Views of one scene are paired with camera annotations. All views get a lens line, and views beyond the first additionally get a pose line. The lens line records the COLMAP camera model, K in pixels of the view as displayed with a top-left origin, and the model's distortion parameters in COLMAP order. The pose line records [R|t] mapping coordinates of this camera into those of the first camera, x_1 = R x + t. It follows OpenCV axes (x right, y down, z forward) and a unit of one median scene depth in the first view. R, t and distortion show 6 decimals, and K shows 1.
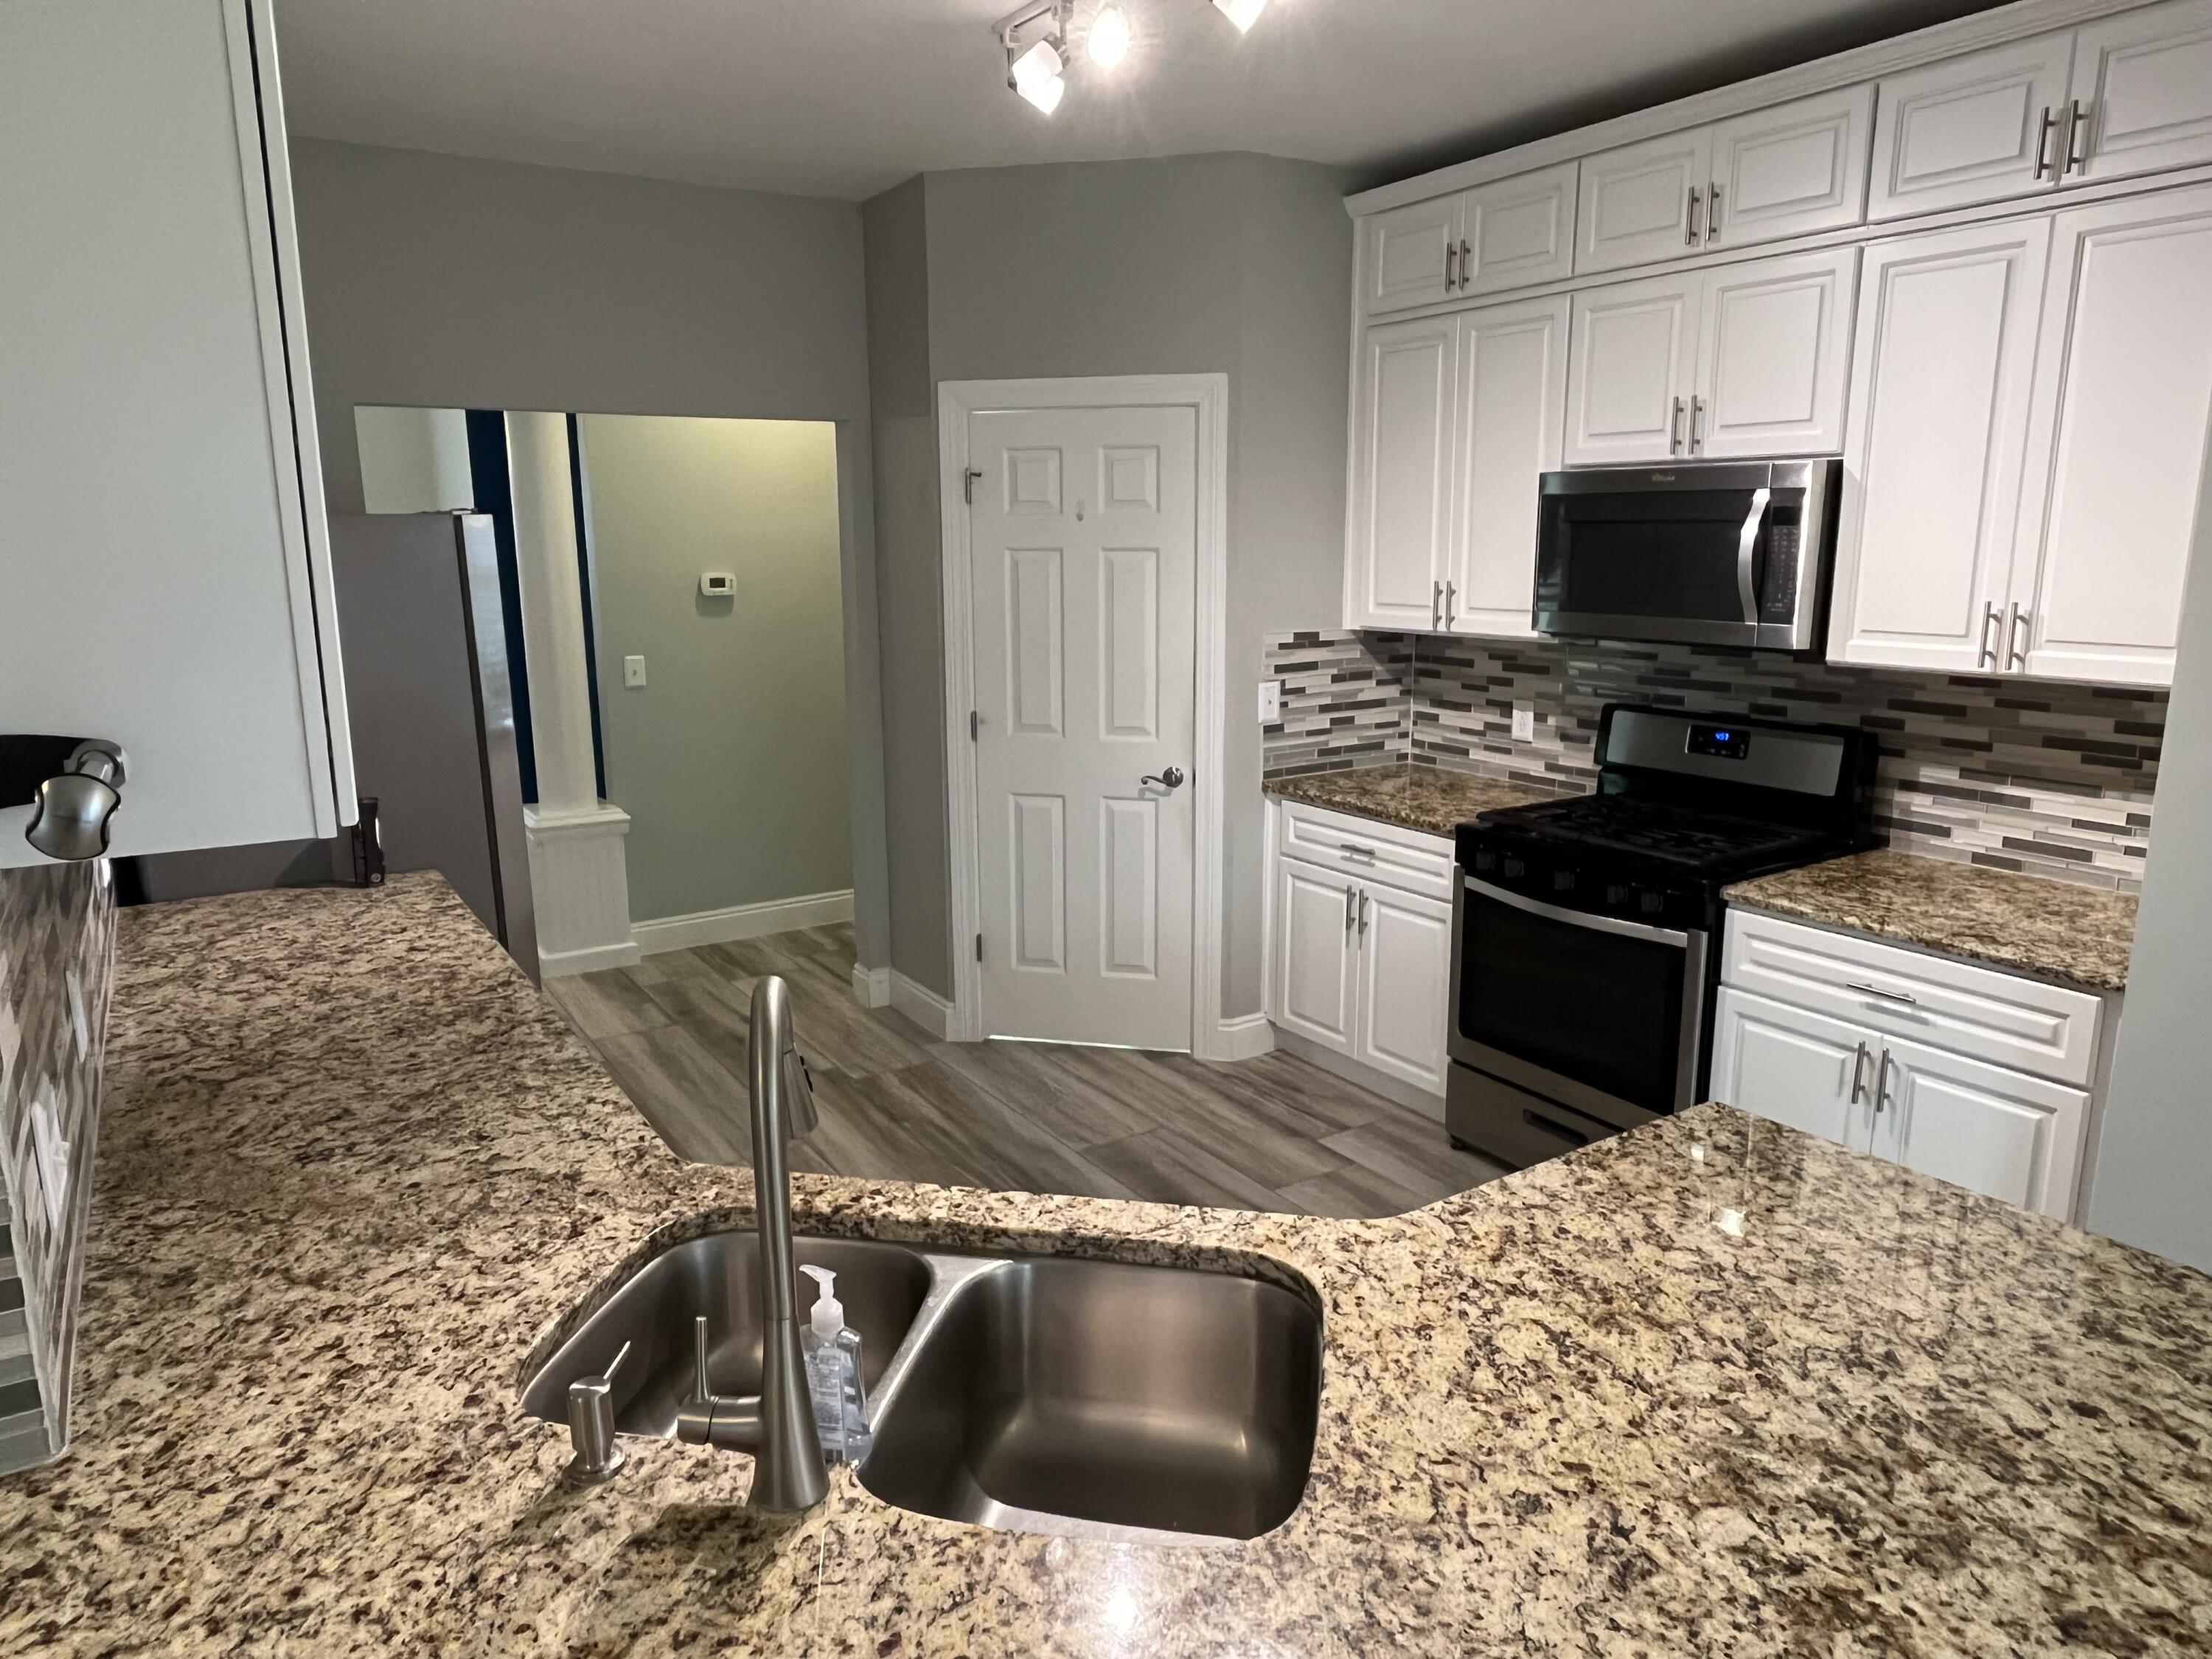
lens RADIAL K [[1465.1, 0, 1100.9], [0, 1465.1, 828.3], [0, 0, 1]] dist [0.000498, -0.003627]
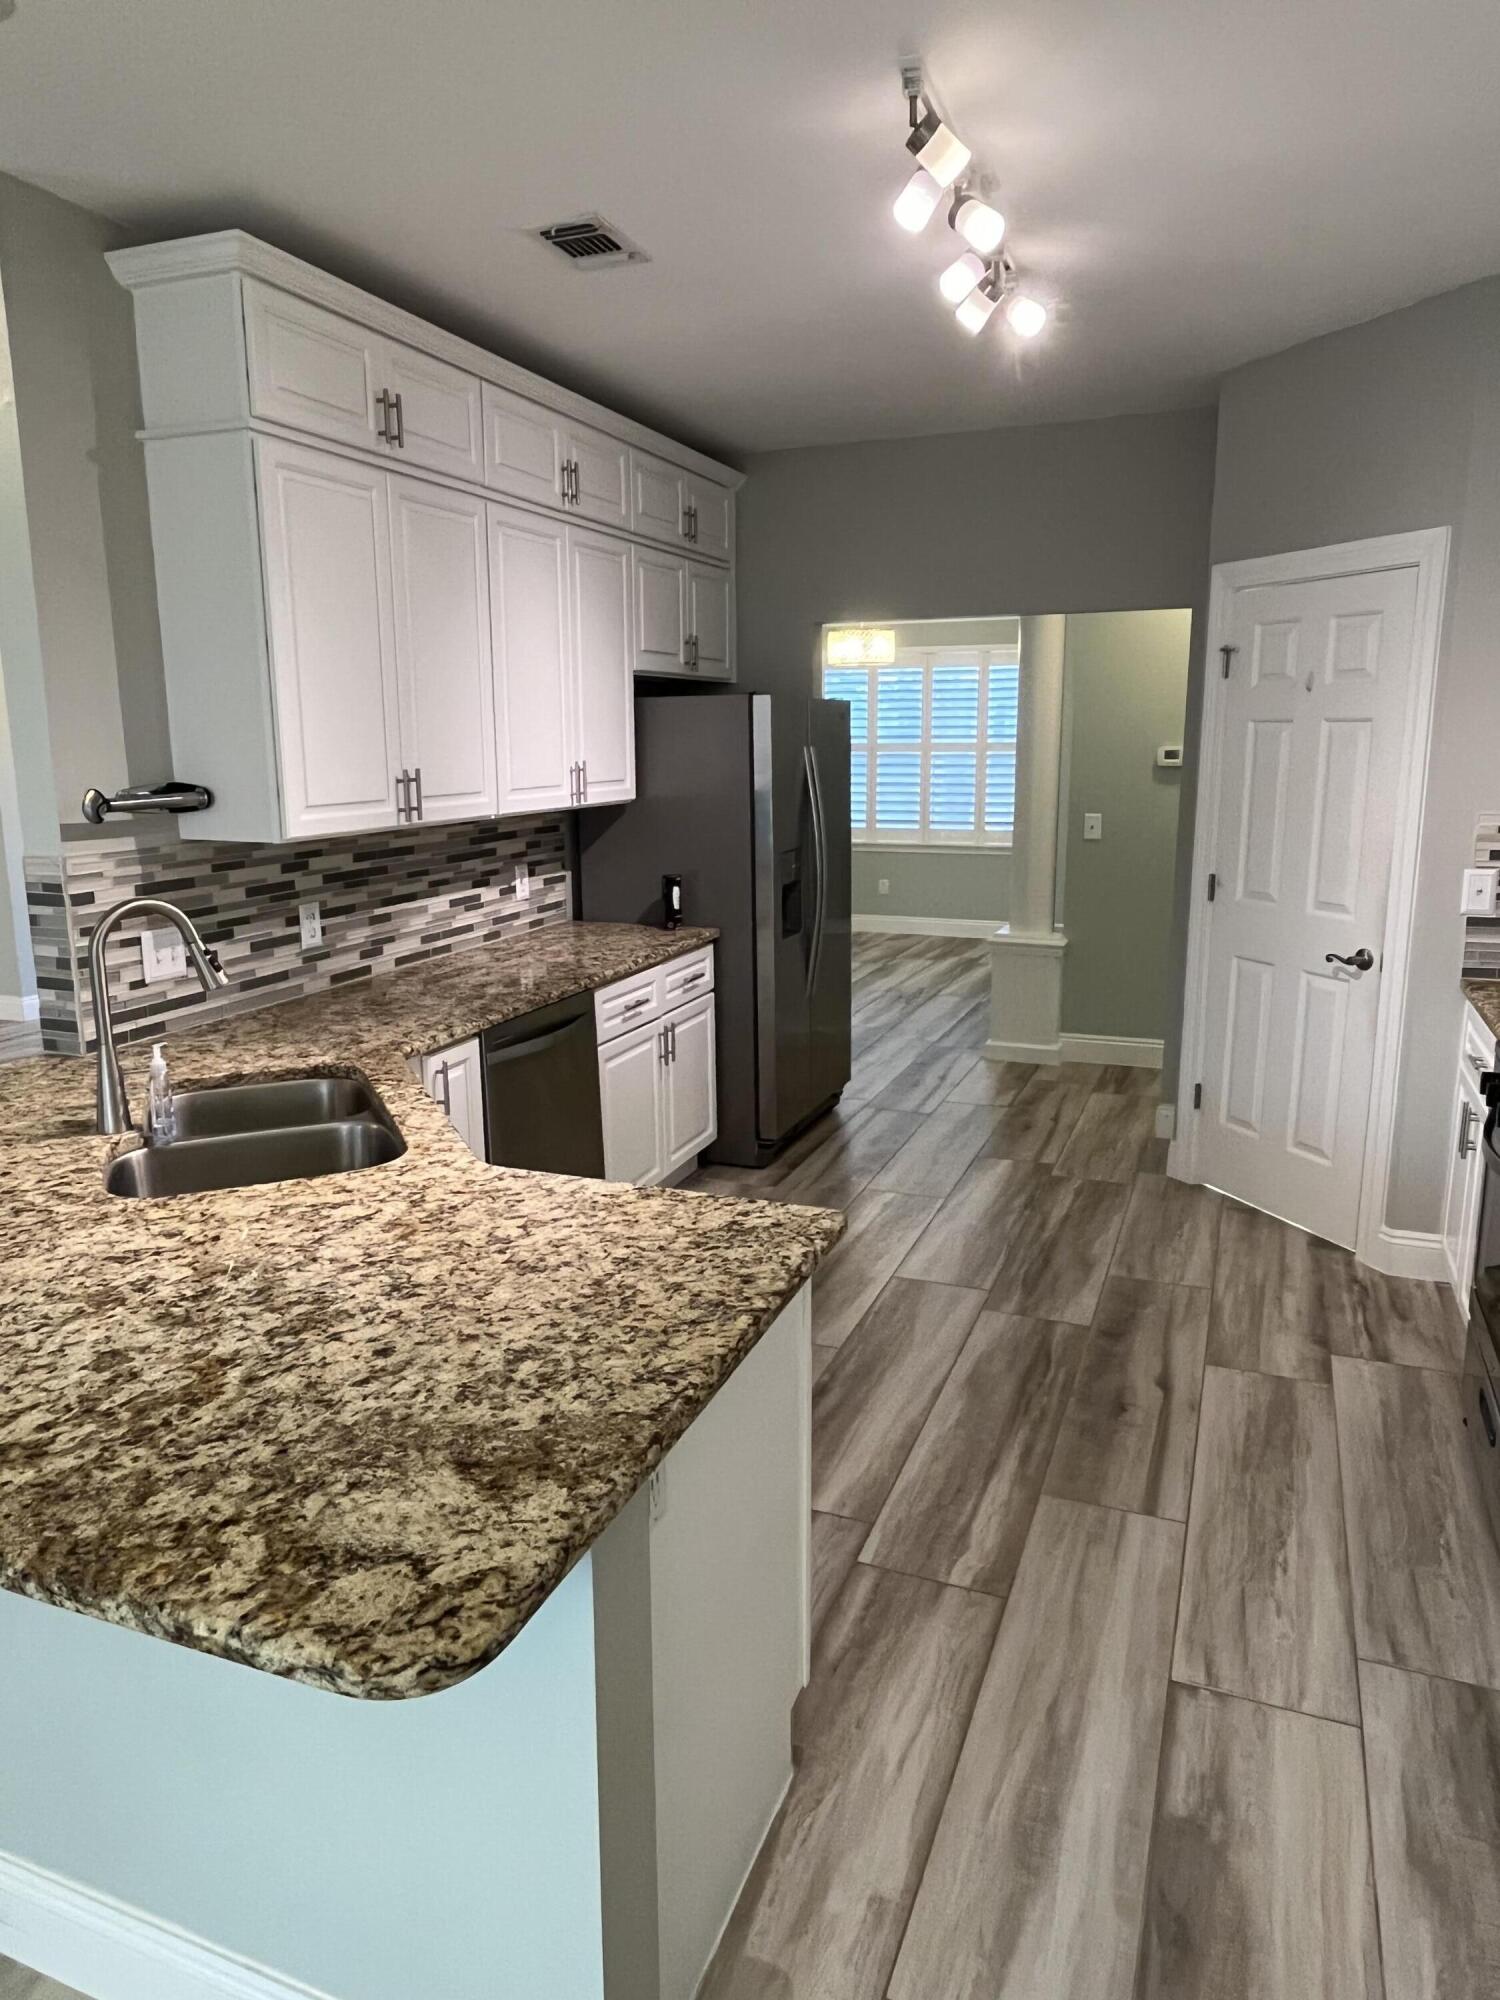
lens RADIAL K [[1324.7, 0, 717.4], [0, 1324.7, 1005.9], [0, 0, 1]] dist [0.000498, -0.003627]
pose [[0.553358, 0.170976, -0.815207, 1.462625], [-0.164388, 0.981873, 0.094345, -0.048990], [0.816561, 0.081804, 0.571434, 0.465933]]
